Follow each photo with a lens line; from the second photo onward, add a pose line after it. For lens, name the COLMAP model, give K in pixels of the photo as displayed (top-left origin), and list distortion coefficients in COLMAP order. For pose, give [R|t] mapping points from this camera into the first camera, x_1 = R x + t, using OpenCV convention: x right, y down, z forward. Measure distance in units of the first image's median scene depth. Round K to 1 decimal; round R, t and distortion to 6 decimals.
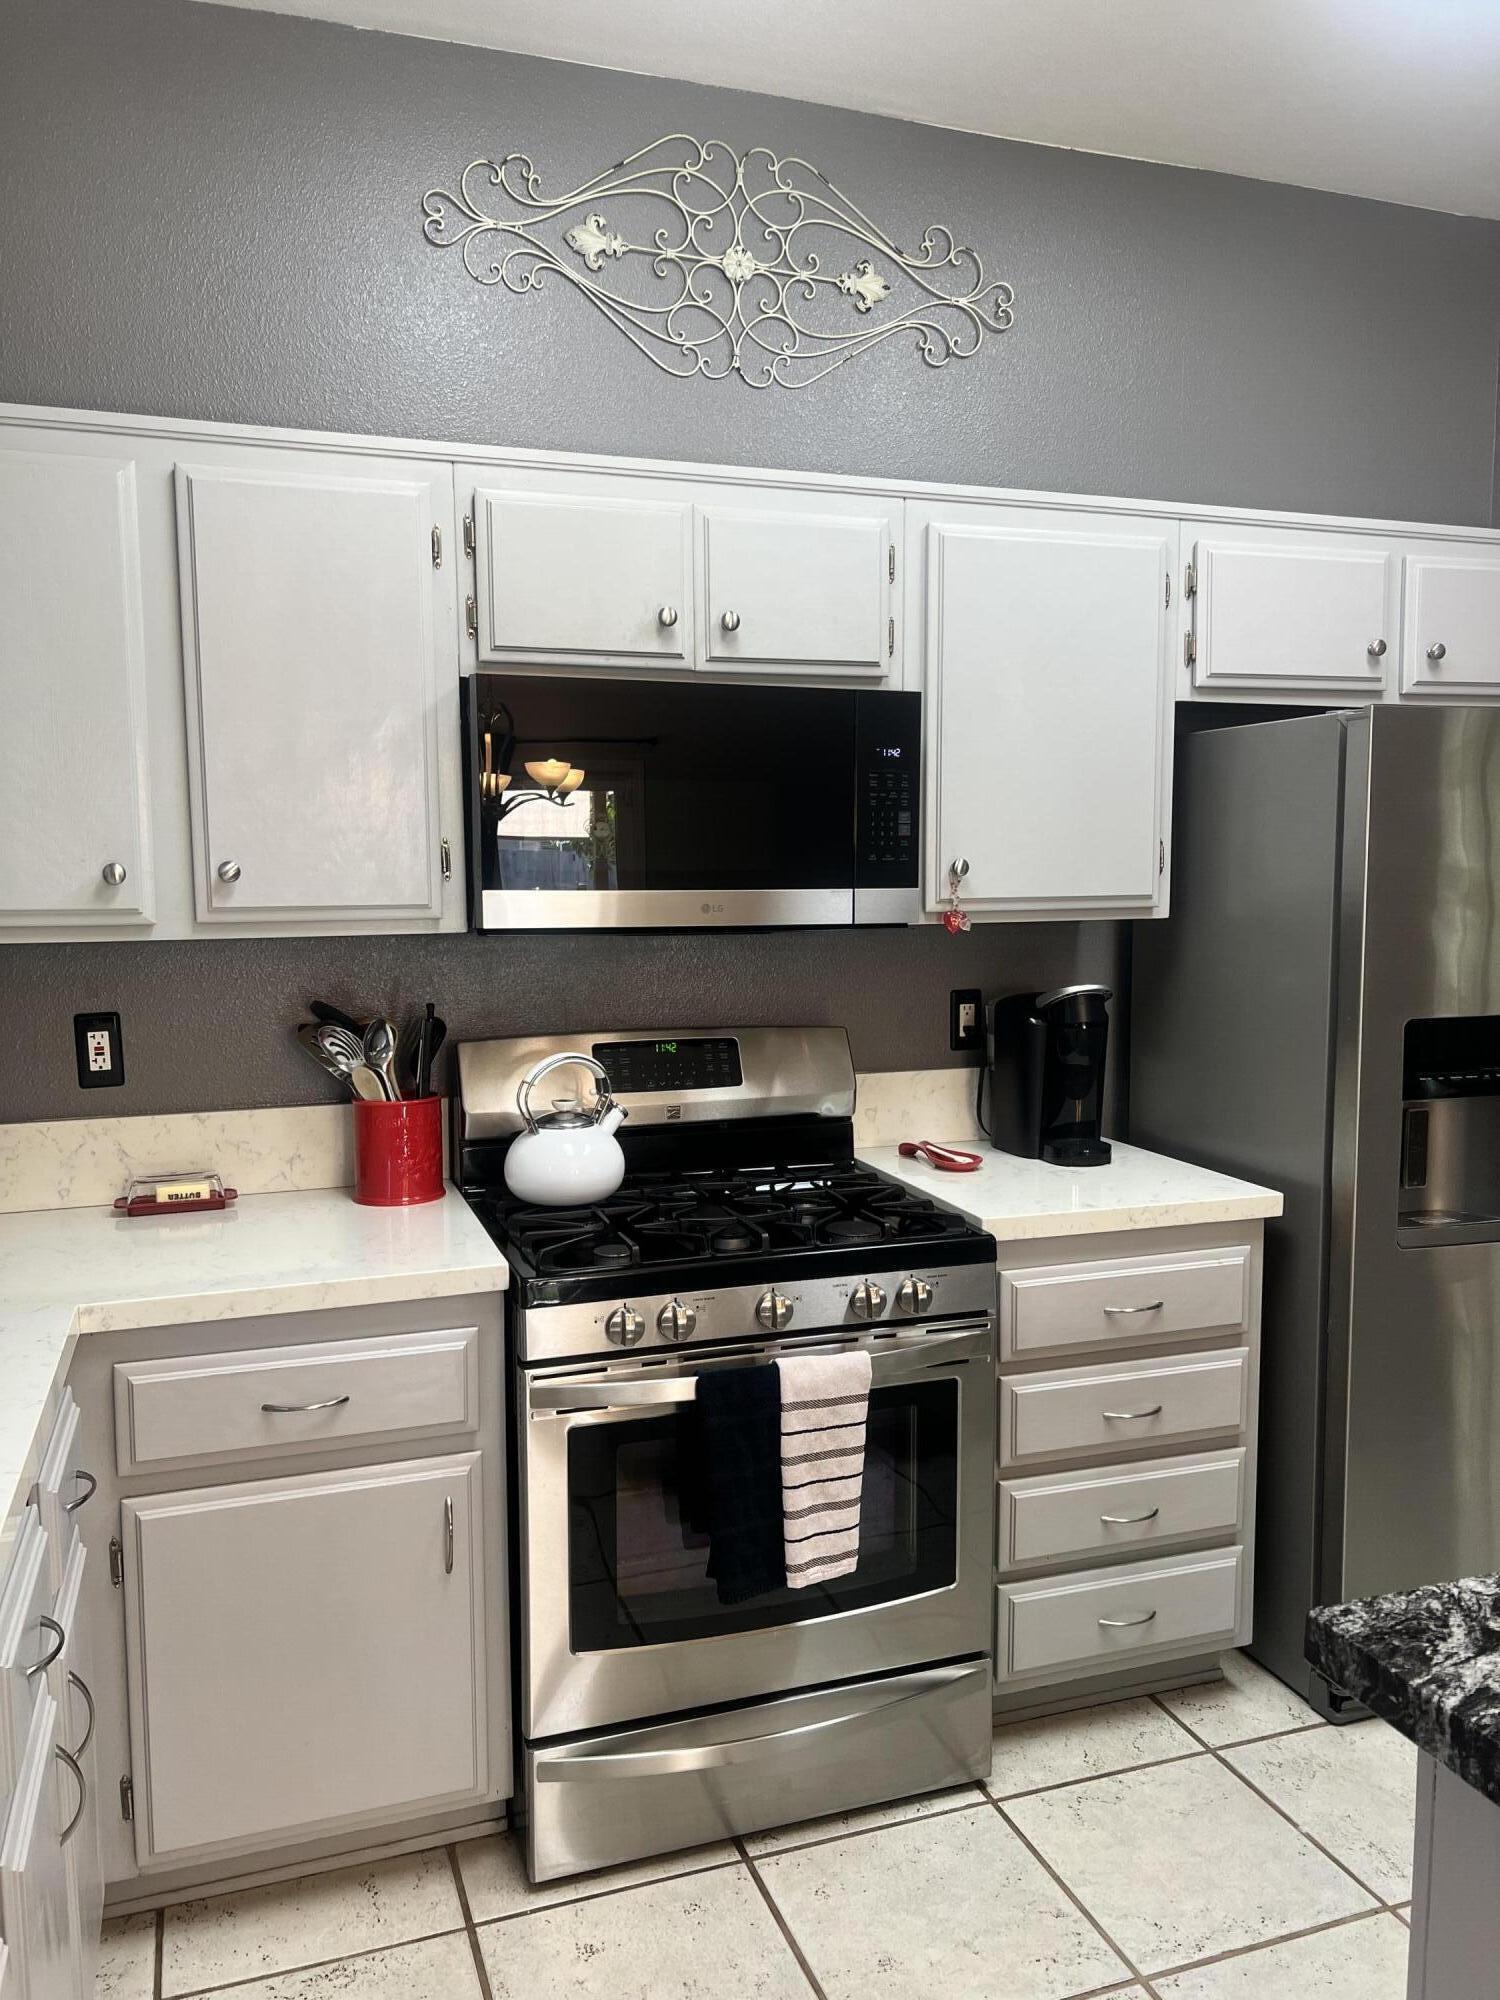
lens RADIAL K [[1506.3, 0, 750.0], [0, 1506.3, 1000.0], [0, 0, 1]] dist [0.181684, -0.461609]
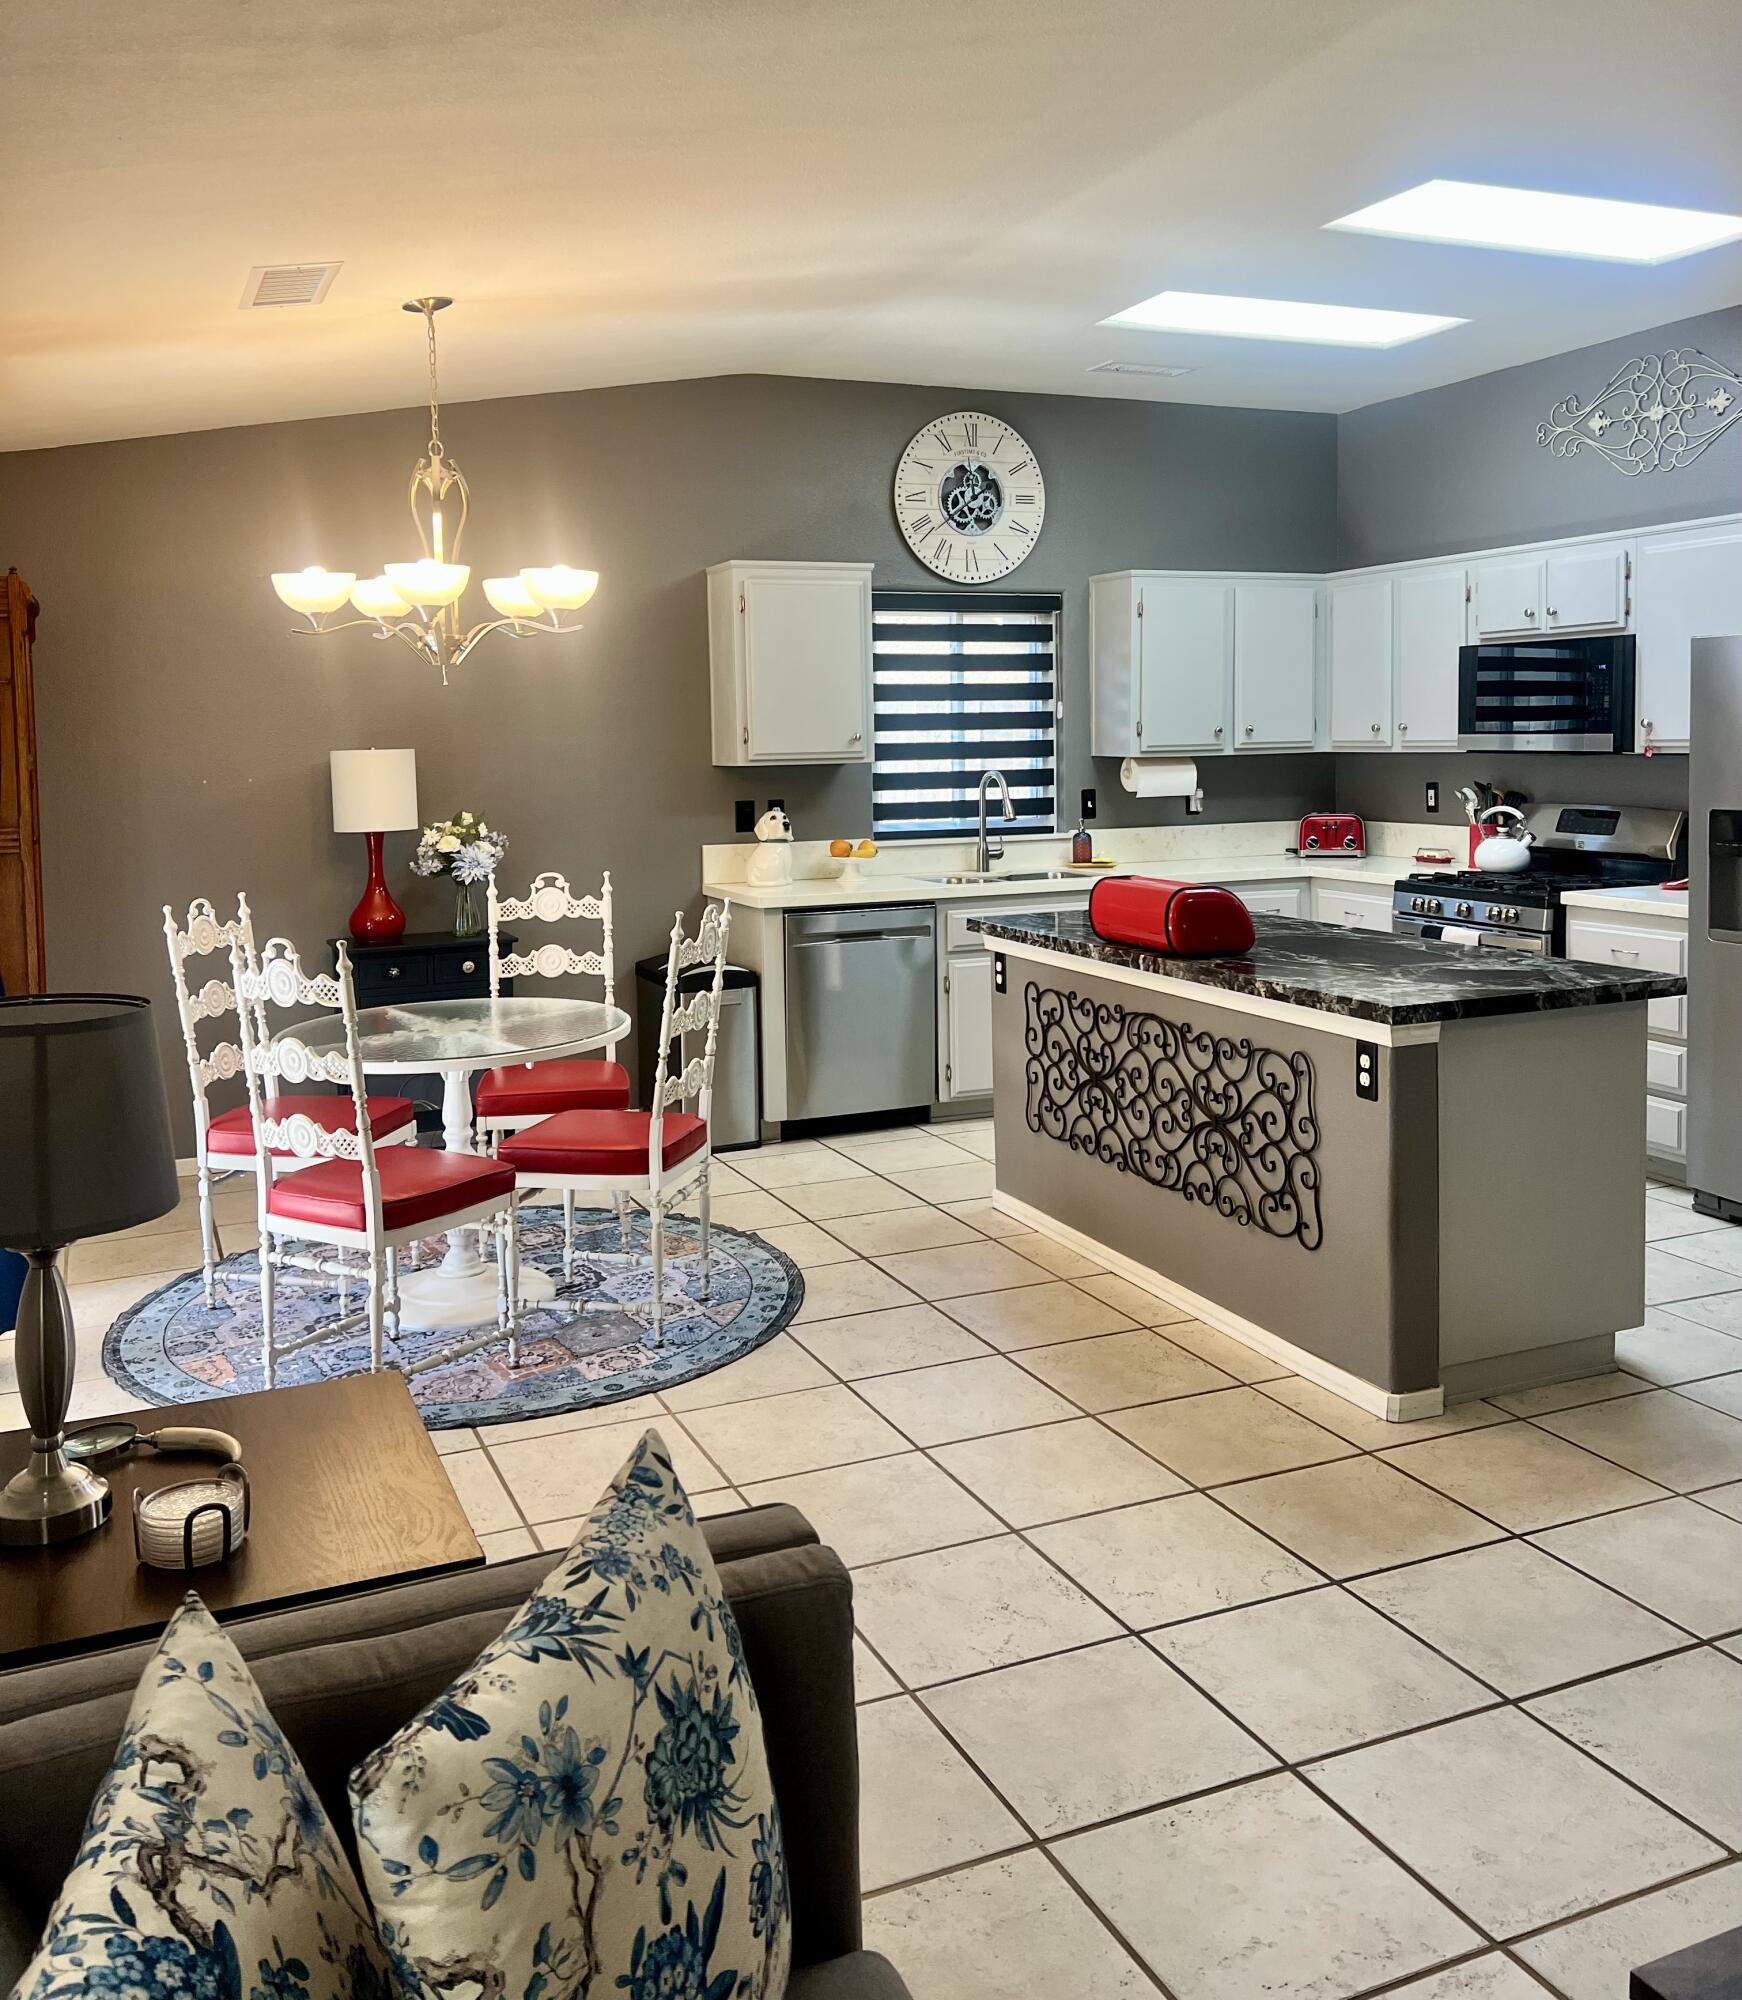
lens RADIAL K [[1753.8, 0, 872.3], [0, 1753.8, 820.5], [0, 0, 1]] dist [0.089681, -0.002433]
pose [[0.073188, 0.054632, -0.995821, 2.391605], [-0.076235, 0.995884, 0.049033, -0.002022], [0.994400, 0.072328, 0.077052, -0.133712]]
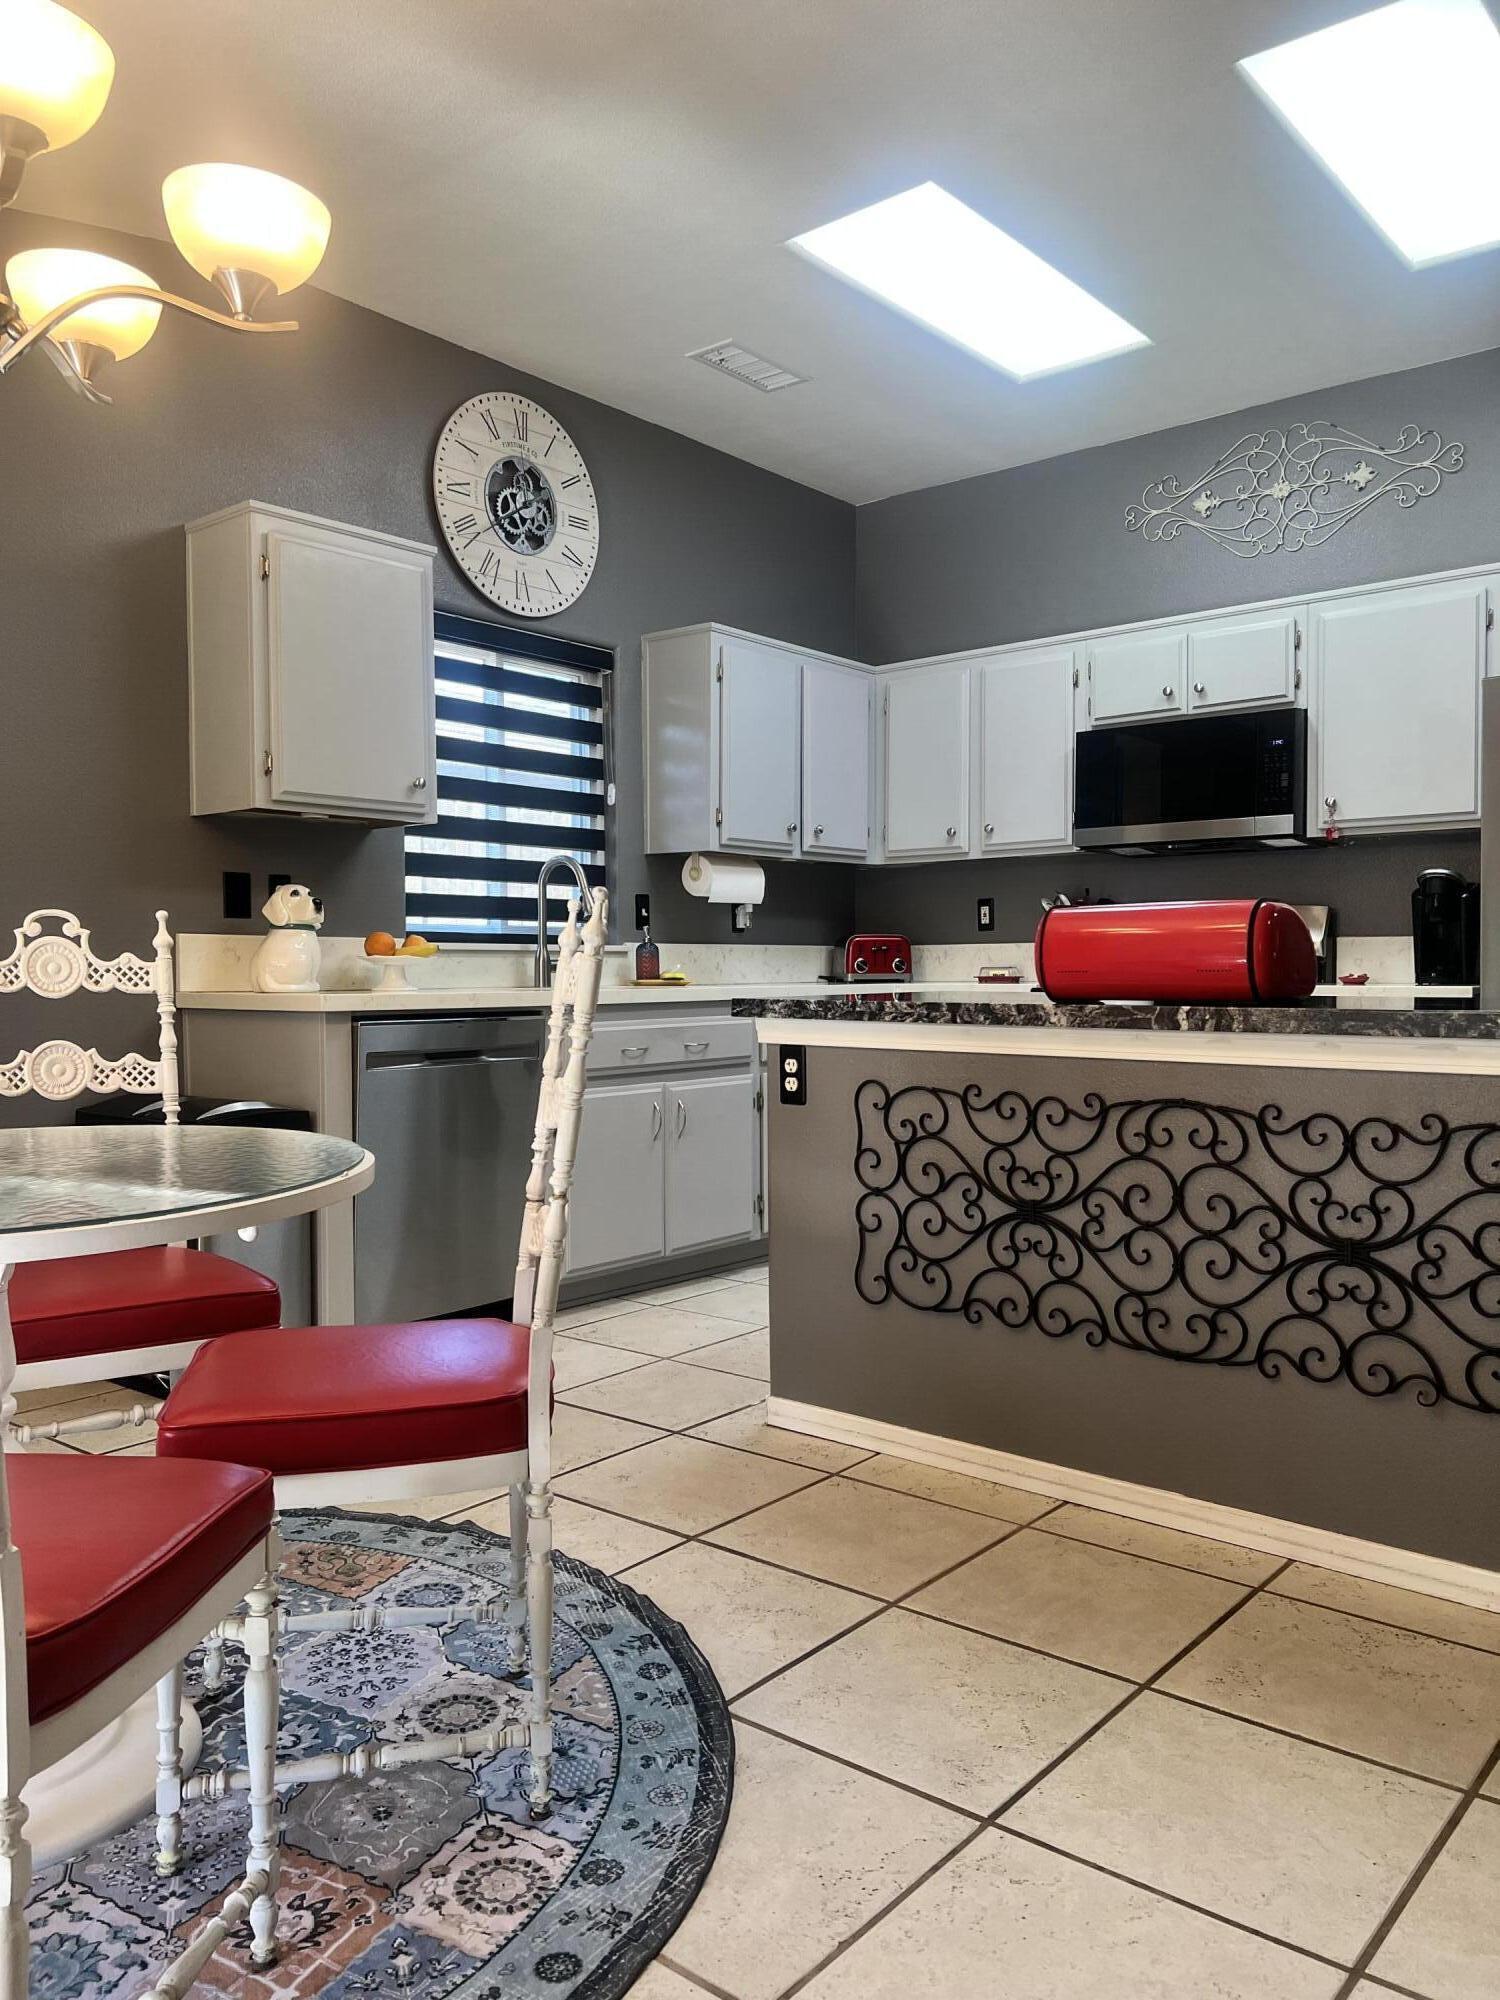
lens RADIAL K [[1495.4, 0, 750.0], [0, 1495.4, 1000.0], [0, 0, 1]] dist [0.061958, -0.060096]
pose [[0.518303, 0.020156, -0.854960, 1.335211], [-0.077920, 0.996677, -0.023740, 0.243192], [0.851640, 0.078923, 0.518151, -0.473737]]
